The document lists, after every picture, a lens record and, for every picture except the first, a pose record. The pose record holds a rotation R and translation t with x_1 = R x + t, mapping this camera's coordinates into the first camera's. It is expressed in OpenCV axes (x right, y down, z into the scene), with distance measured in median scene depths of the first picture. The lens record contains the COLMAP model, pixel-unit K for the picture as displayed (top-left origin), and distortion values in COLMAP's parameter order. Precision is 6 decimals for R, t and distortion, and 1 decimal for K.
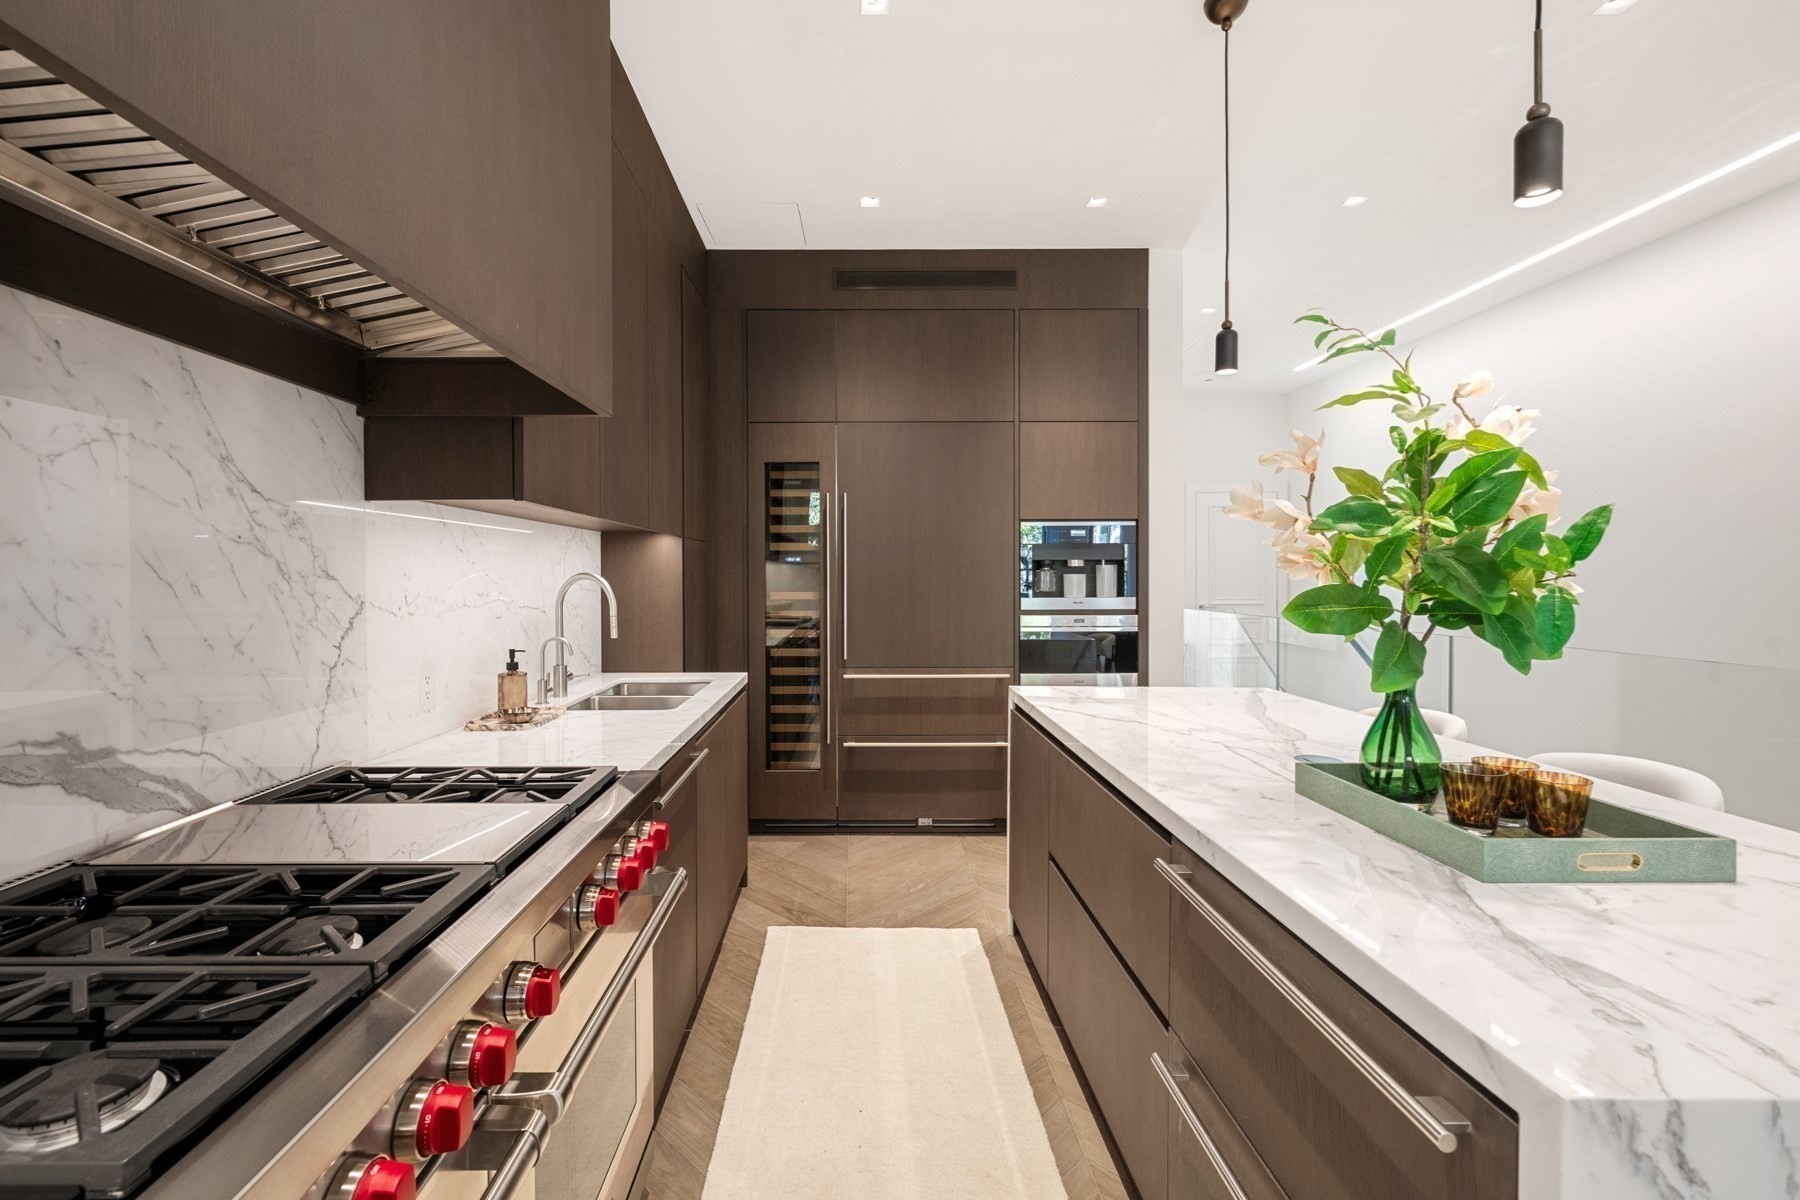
lens RADIAL K [[789.8, 0, 859.7], [0, 789.8, 586.2], [0, 0, 1]] dist [-0.008208, 0.000141]
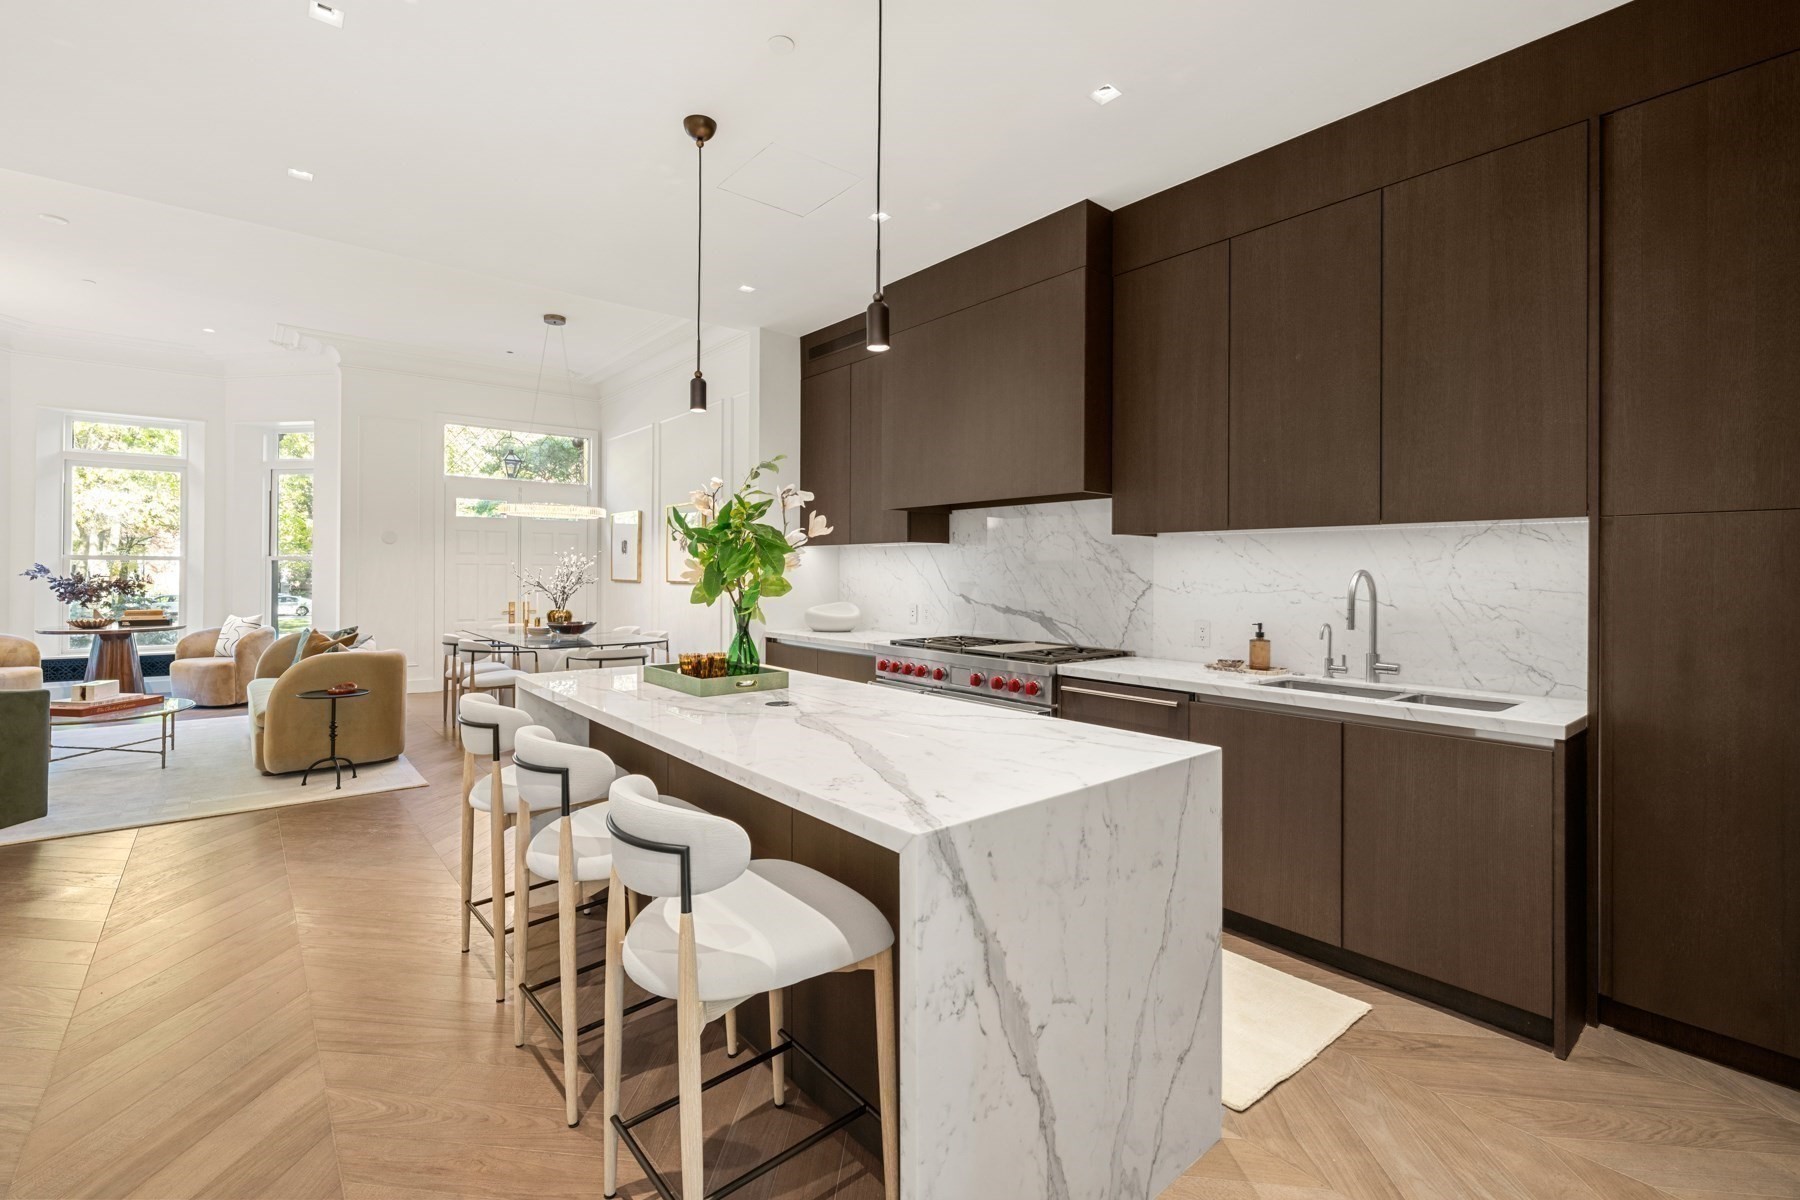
lens RADIAL K [[789.8, 0, 867.6], [0, 789.8, 573.4], [0, 0, 1]] dist [-0.008208, 0.000141]
pose [[-0.790166, -0.001284, -0.612891, 0.583505], [-0.012115, 0.999835, 0.013524, -0.012364], [0.612773, 0.018111, -0.790051, 0.983583]]
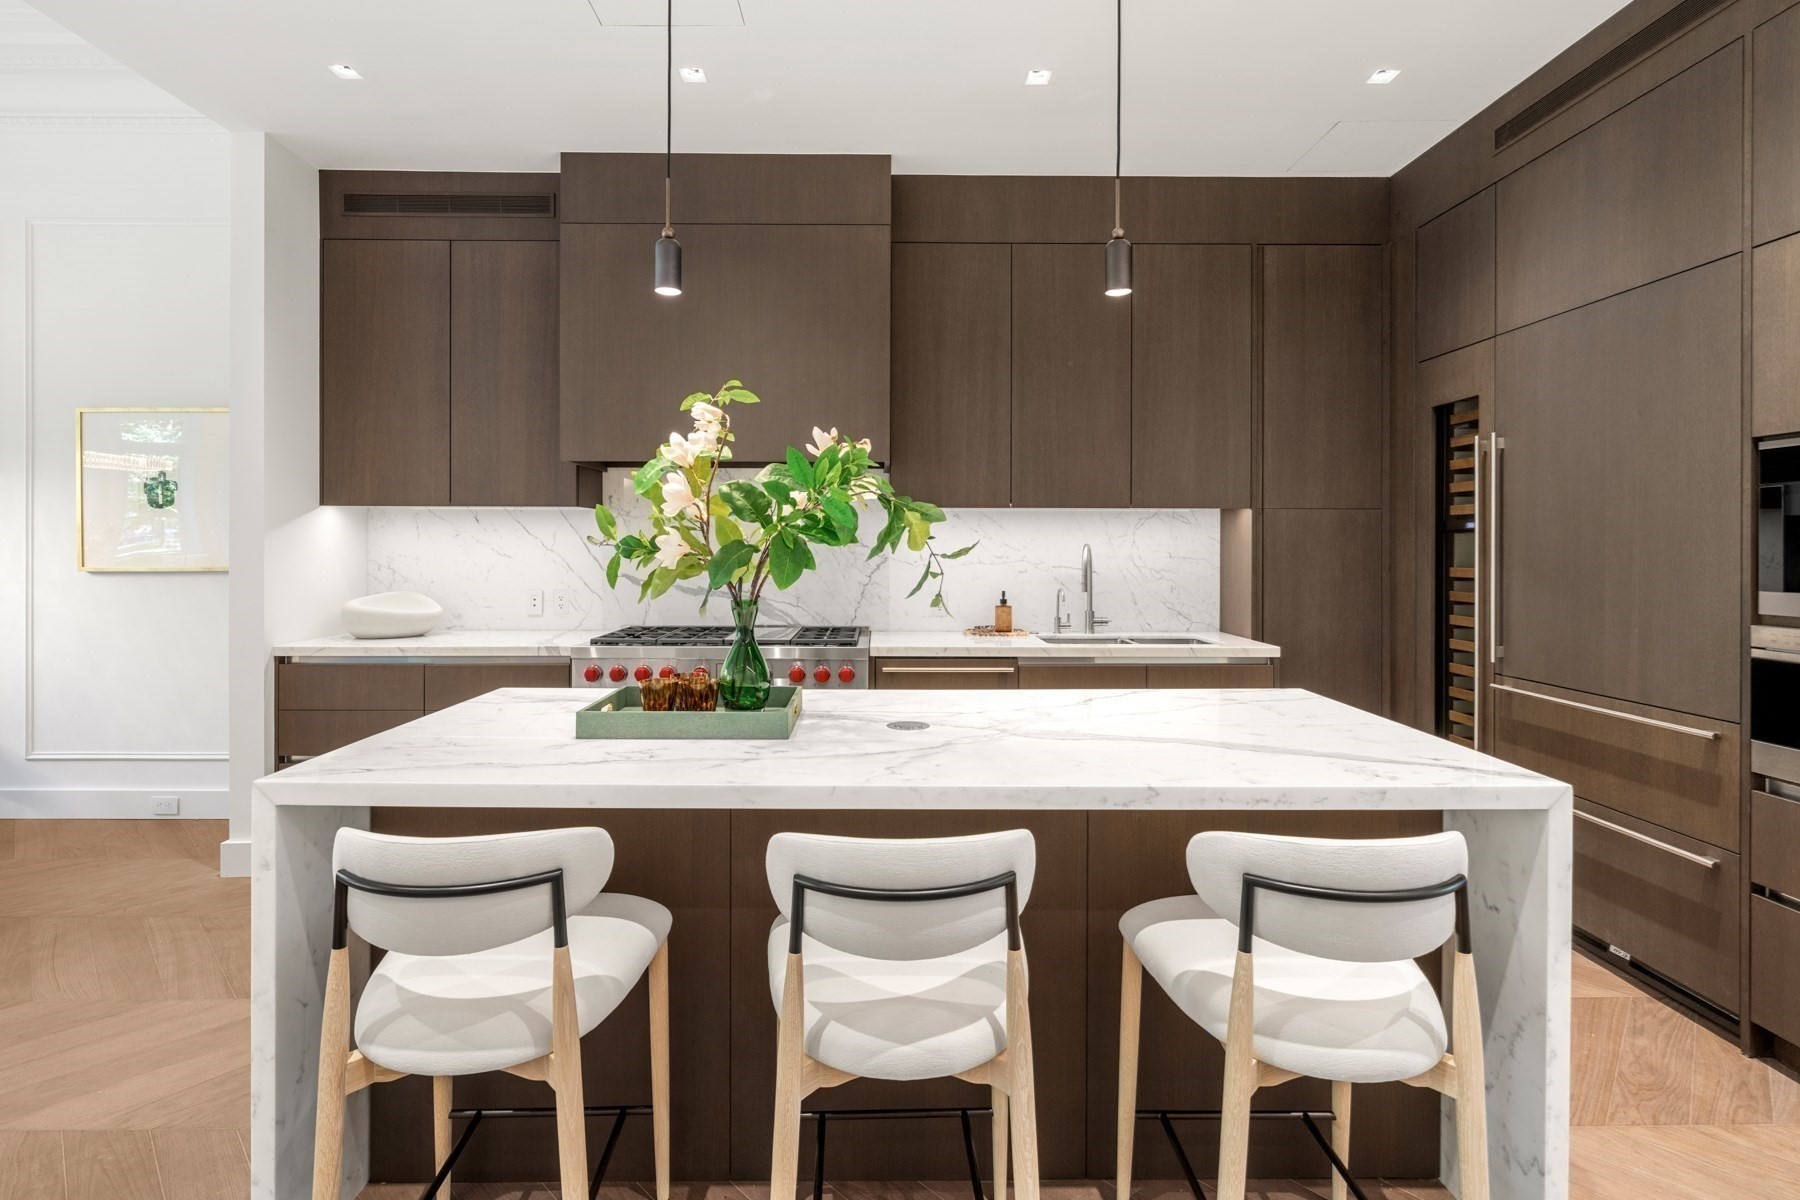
lens RADIAL K [[842.9, 0, 879.8], [0, 842.9, 554.7], [0, 0, 1]] dist [-0.004568, -0.001006]
pose [[-0.005018, 0.012339, -0.999911, 0.750289], [-0.014798, 0.999813, 0.012412, -0.007166], [0.999878, 0.014859, -0.004834, 0.436716]]
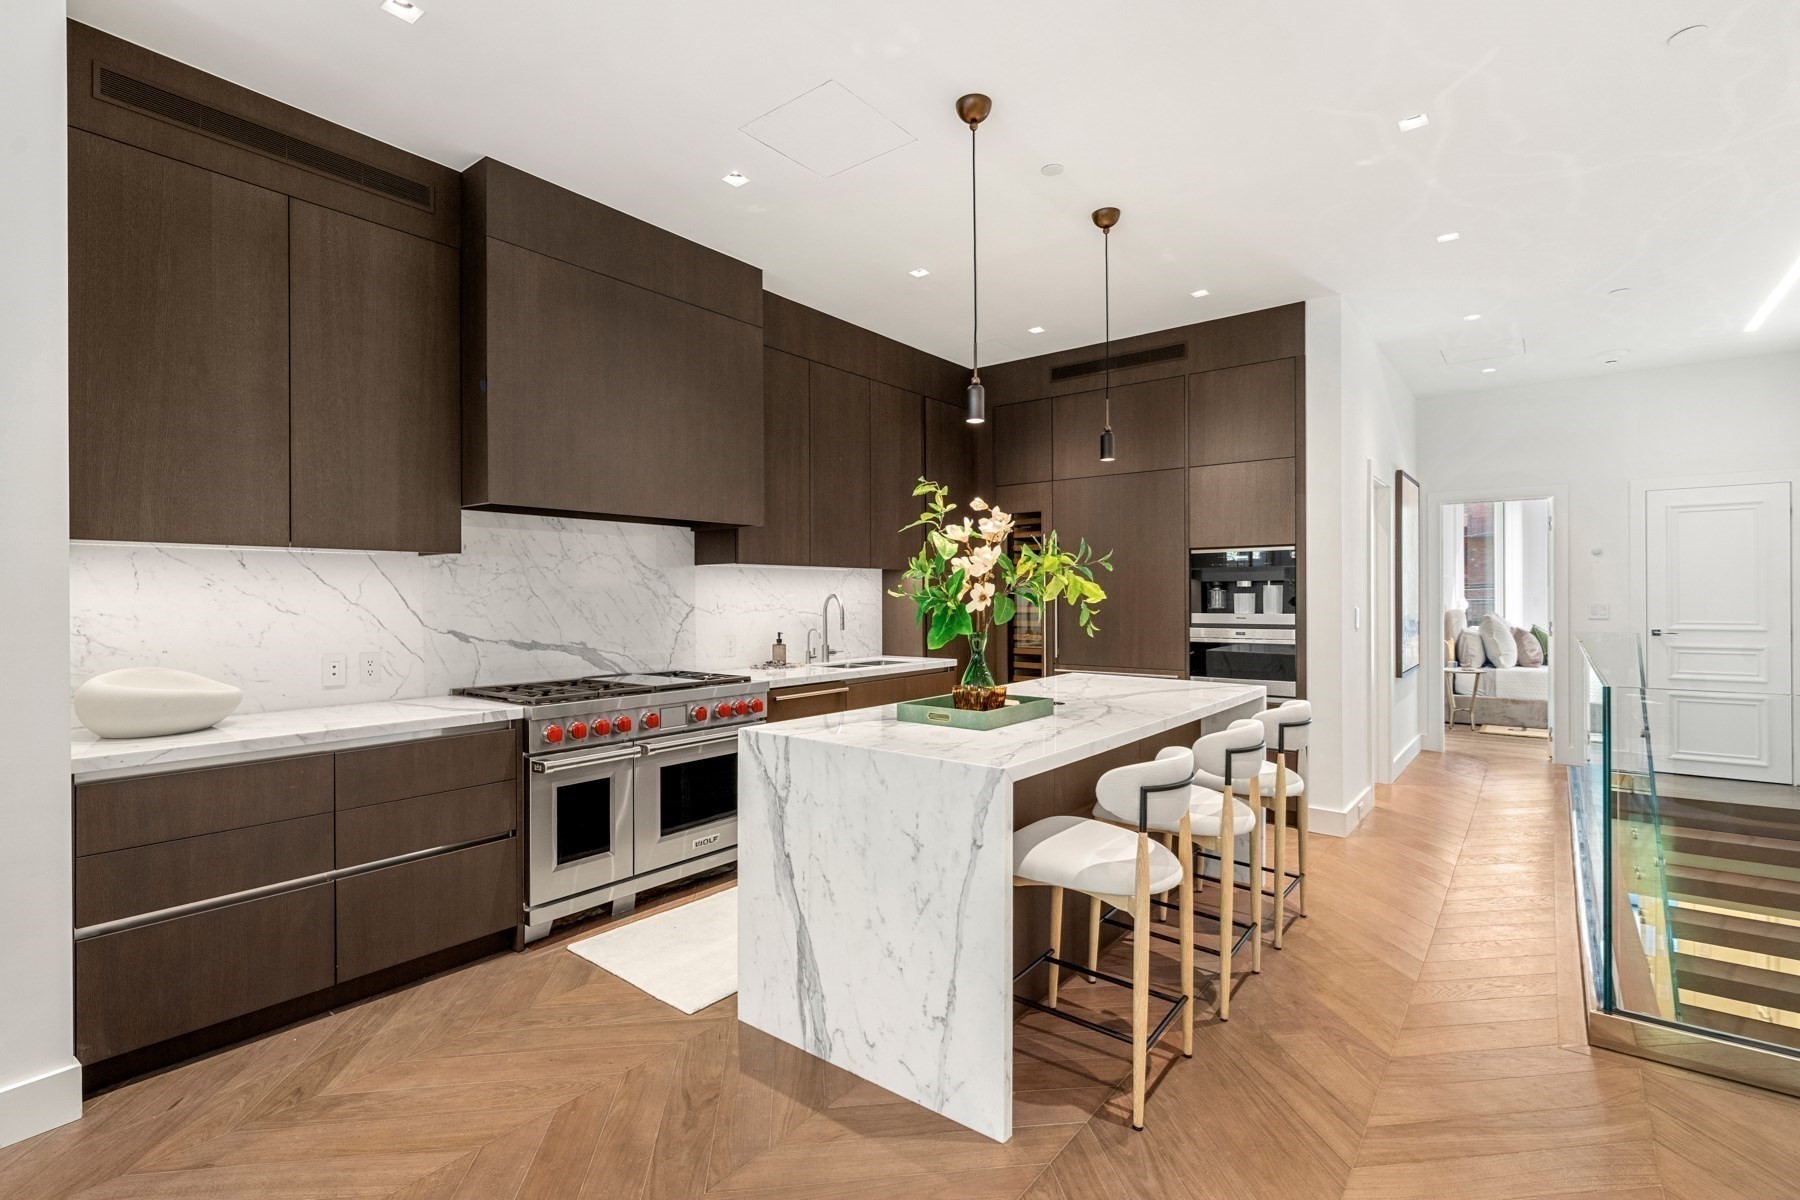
lens RADIAL K [[842.9, 0, 884.7], [0, 842.9, 597.0], [0, 0, 1]] dist [-0.004568, -0.001006]
pose [[0.779887, 0.001000, -0.625920, 0.645399], [-0.006370, 0.999960, -0.006339, 0.001090], [0.625888, 0.008931, 0.779862, -0.294298]]
